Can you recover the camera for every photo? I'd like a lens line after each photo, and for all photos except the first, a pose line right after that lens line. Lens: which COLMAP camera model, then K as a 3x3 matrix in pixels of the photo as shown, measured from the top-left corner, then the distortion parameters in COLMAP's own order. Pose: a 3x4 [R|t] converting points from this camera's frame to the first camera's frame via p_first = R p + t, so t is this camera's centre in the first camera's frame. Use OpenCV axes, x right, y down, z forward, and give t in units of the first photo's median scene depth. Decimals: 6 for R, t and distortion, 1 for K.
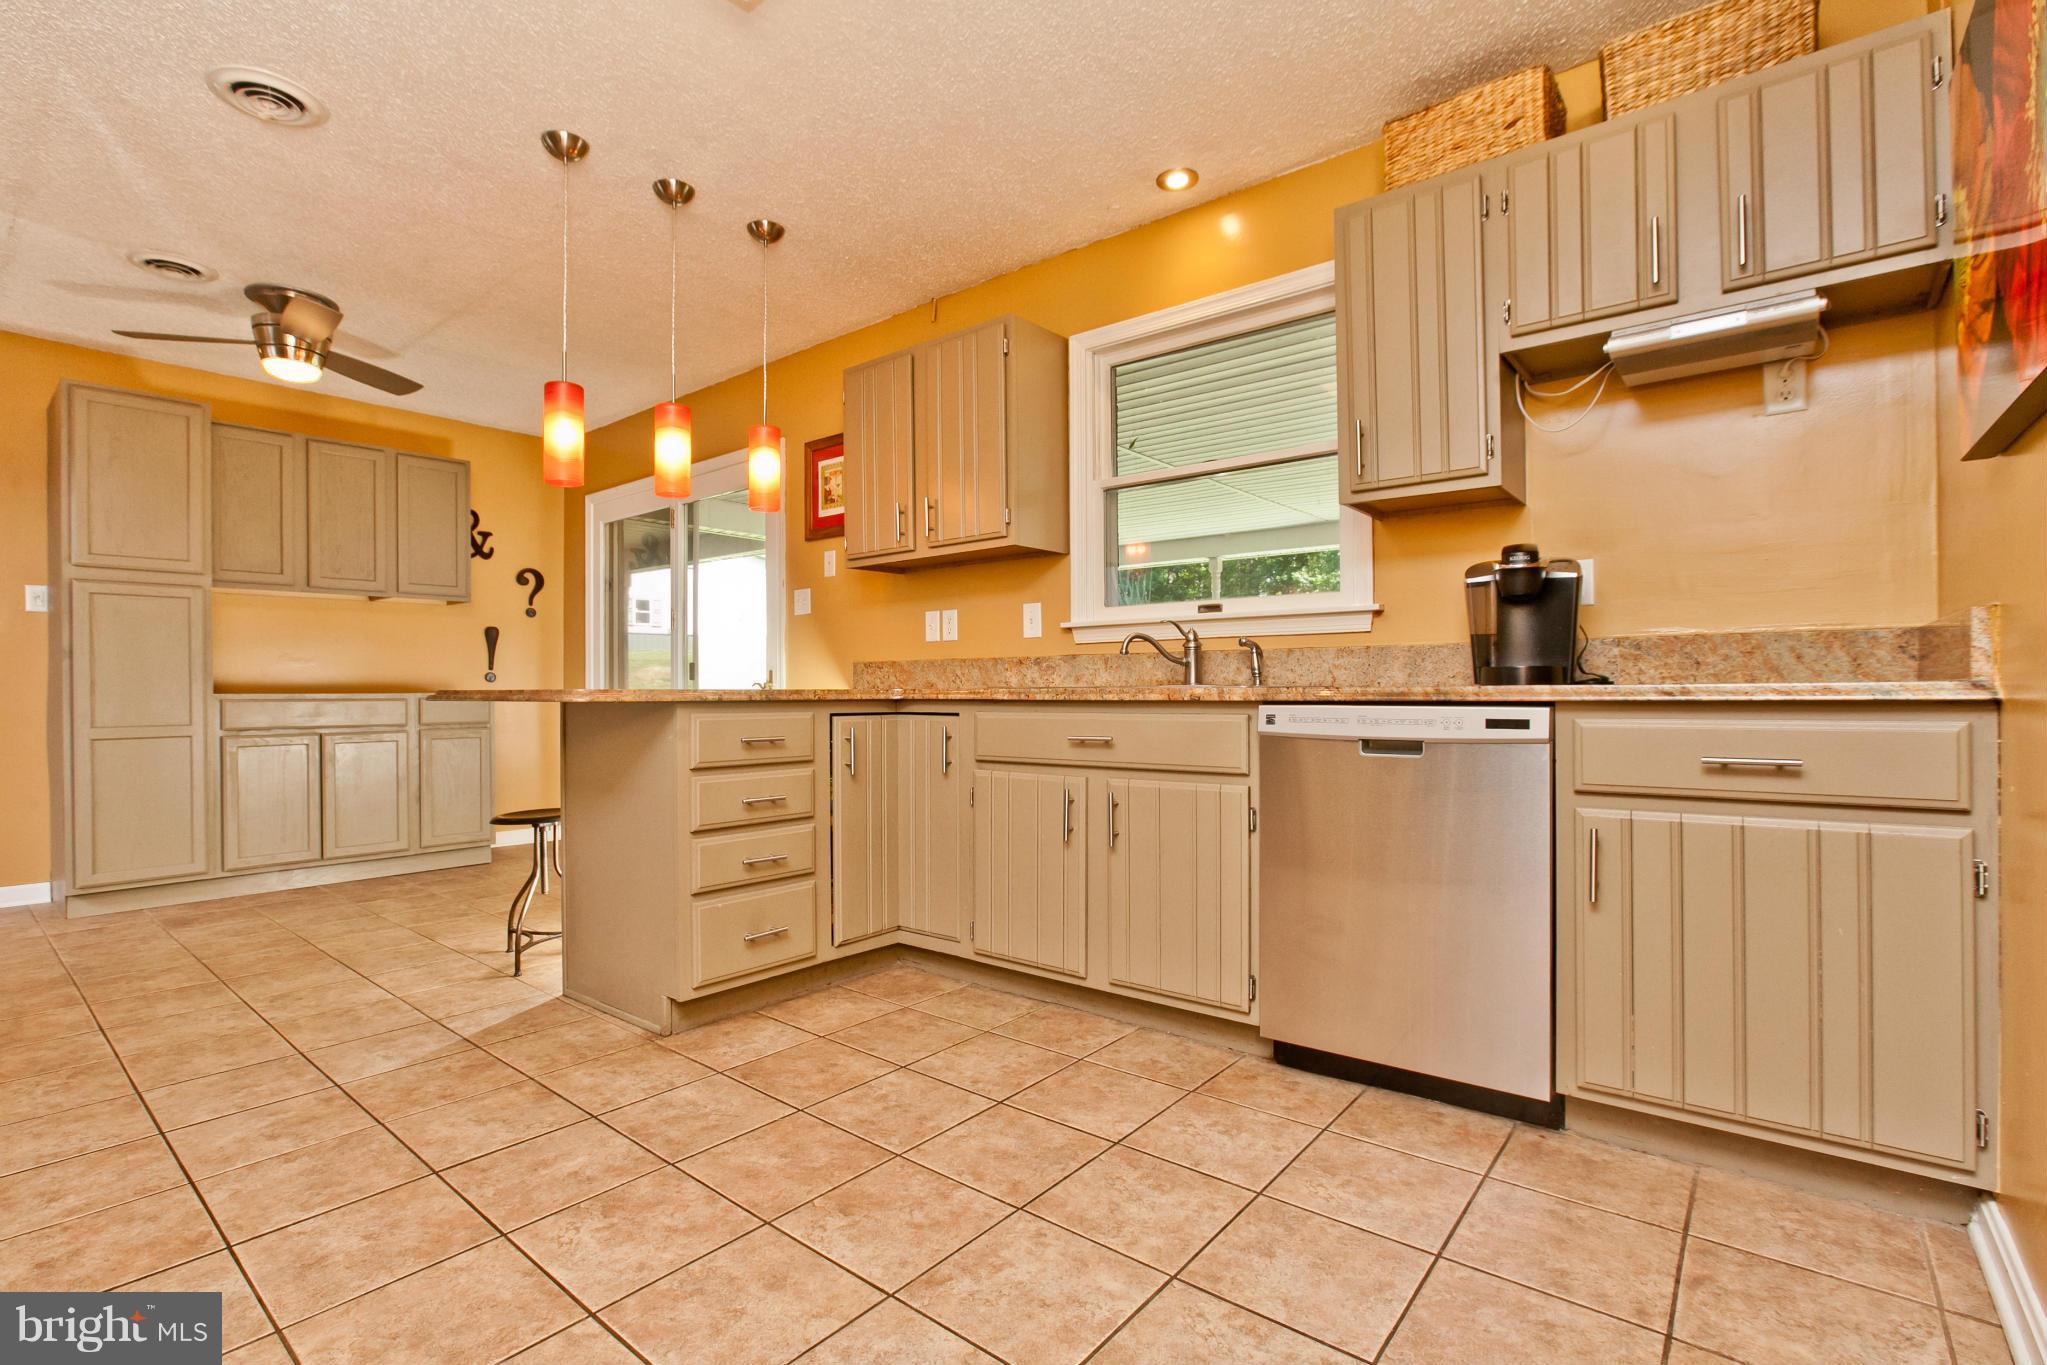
lens RADIAL K [[935.7, 0, 1023.5], [0, 935.7, 682.5], [0, 0, 1]] dist [-0.032683, 0.008484]
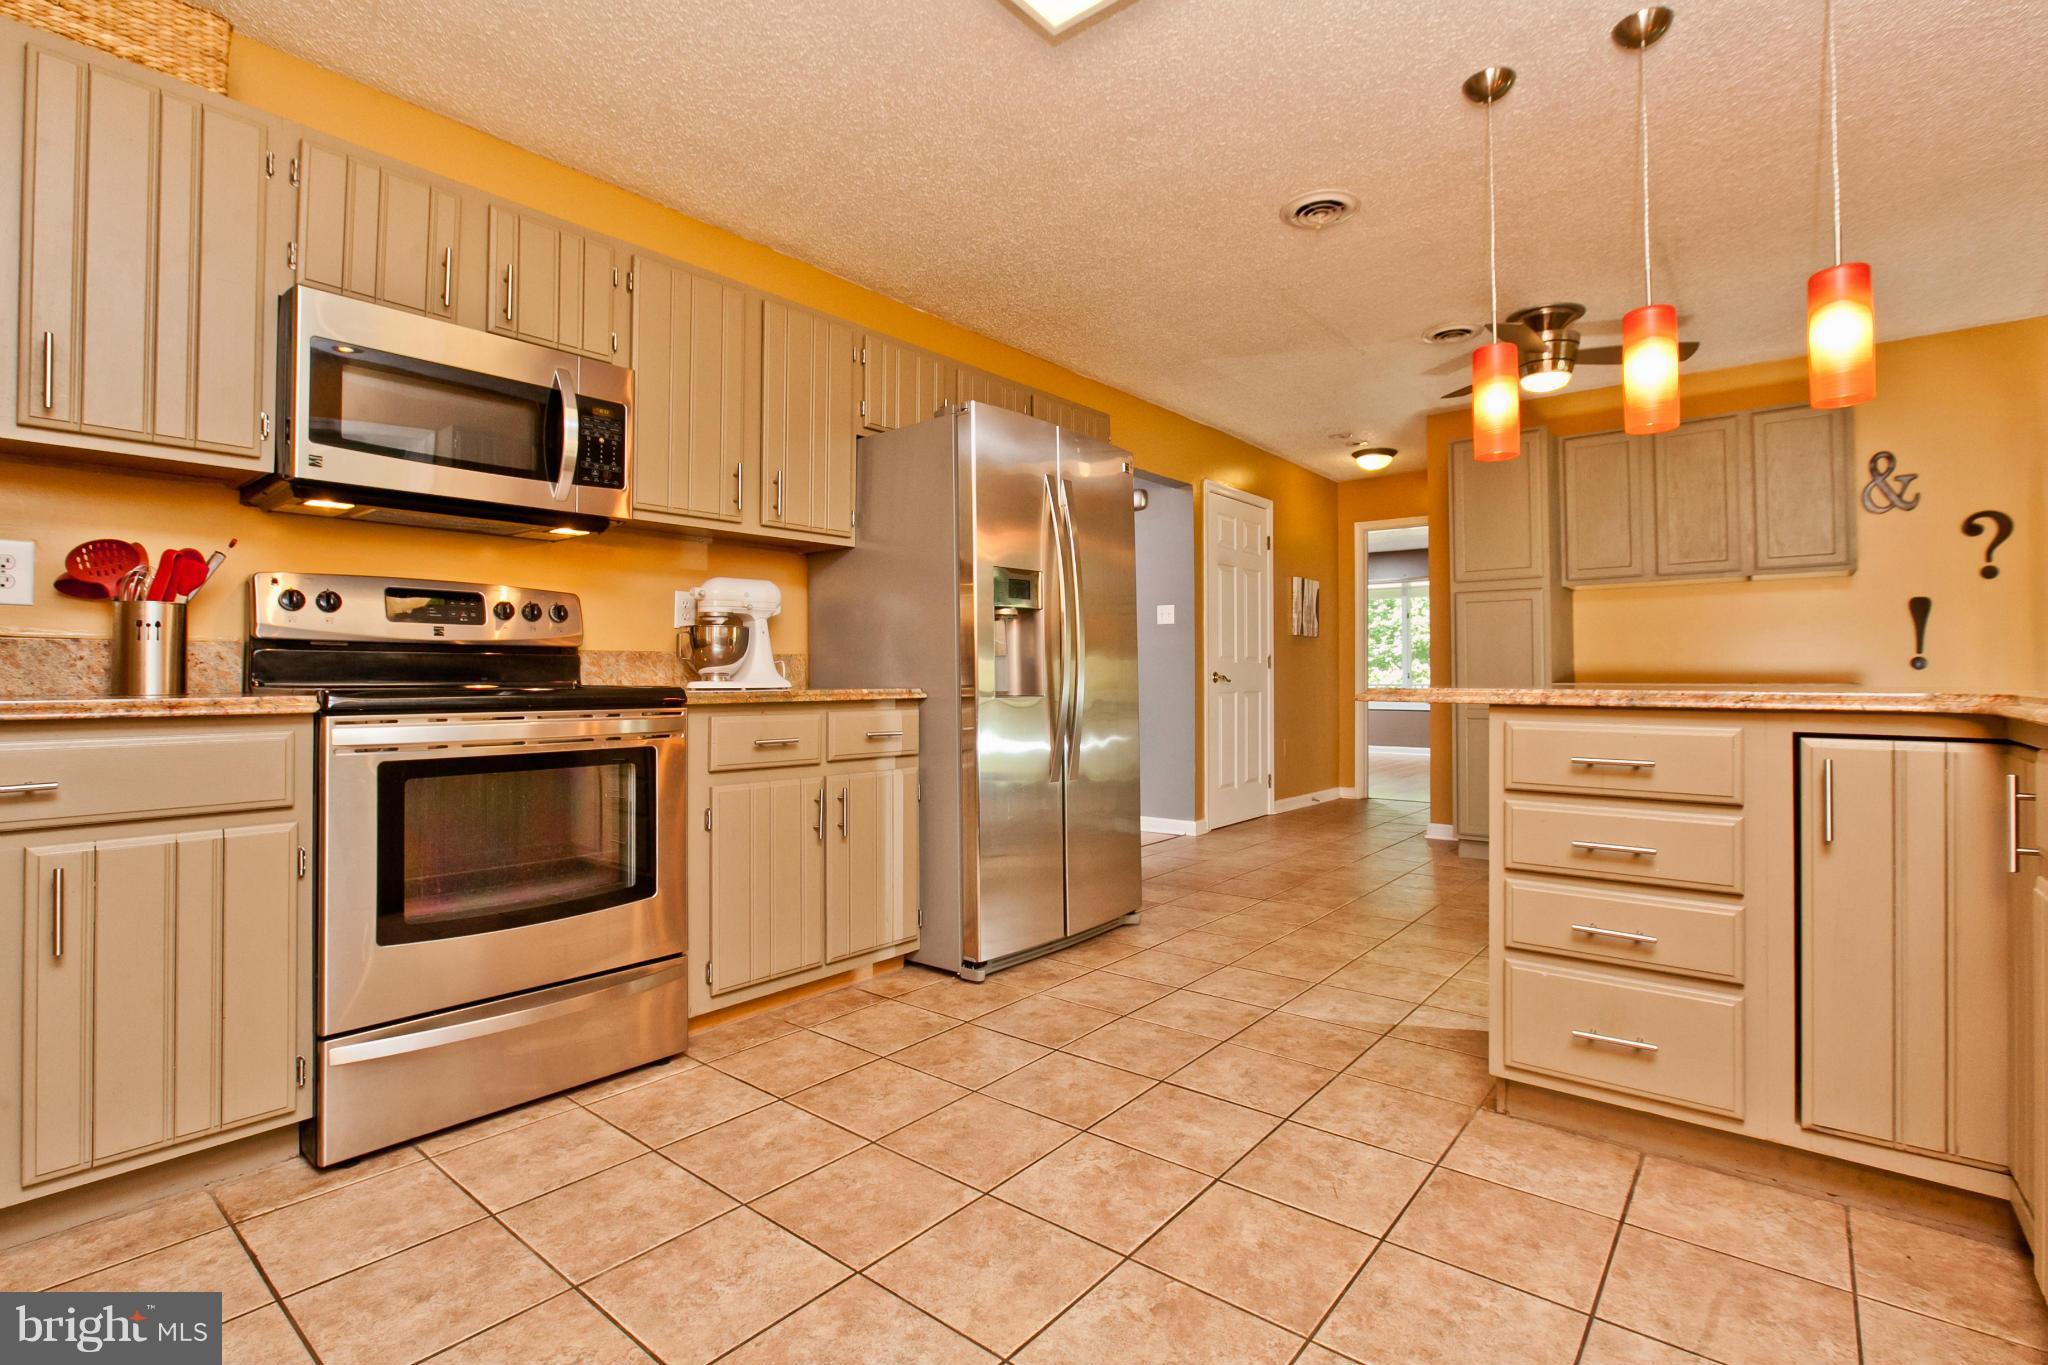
lens RADIAL K [[950.4, 0, 1014.8], [0, 950.4, 666.2], [0, 0, 1]] dist [-0.033621, 0.009498]
pose [[-0.013258, -0.008136, -0.999879, 0.492933], [0.011695, 0.999897, -0.008291, -0.012412], [0.999844, -0.011804, -0.013162, 0.639991]]
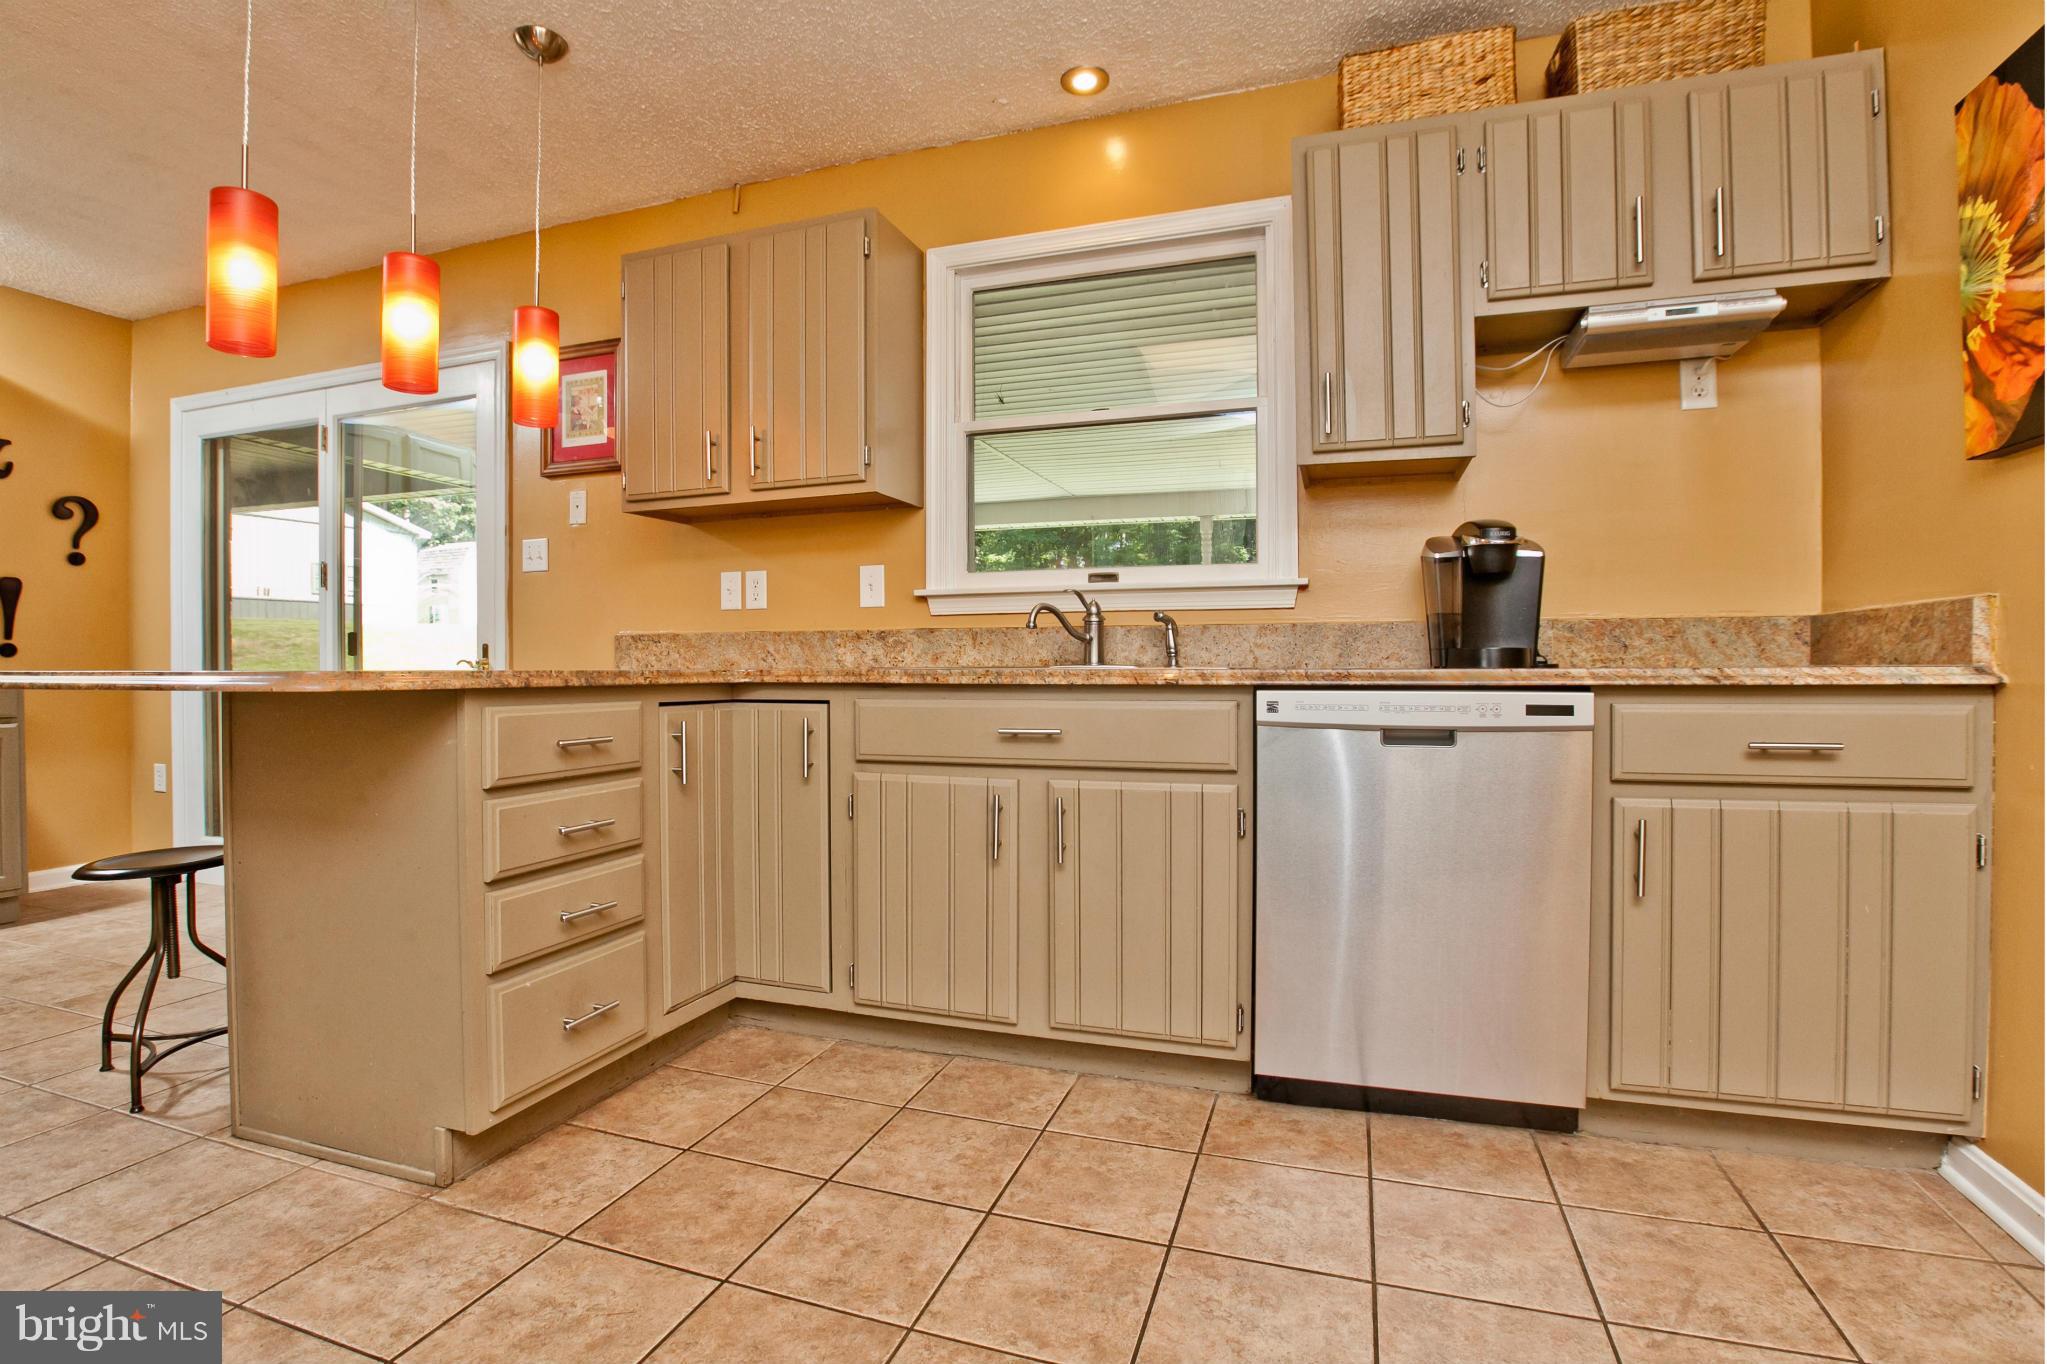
lens RADIAL K [[954.9, 0, 1020.2], [0, 954.9, 669.4], [0, 0, 1]] dist [-0.050046, 0.009380]
pose [[0.938453, 0.001232, 0.345406, -0.246840], [-0.004795, 0.999944, 0.009459, -0.002023], [-0.345375, -0.010533, 0.938406, 0.250079]]
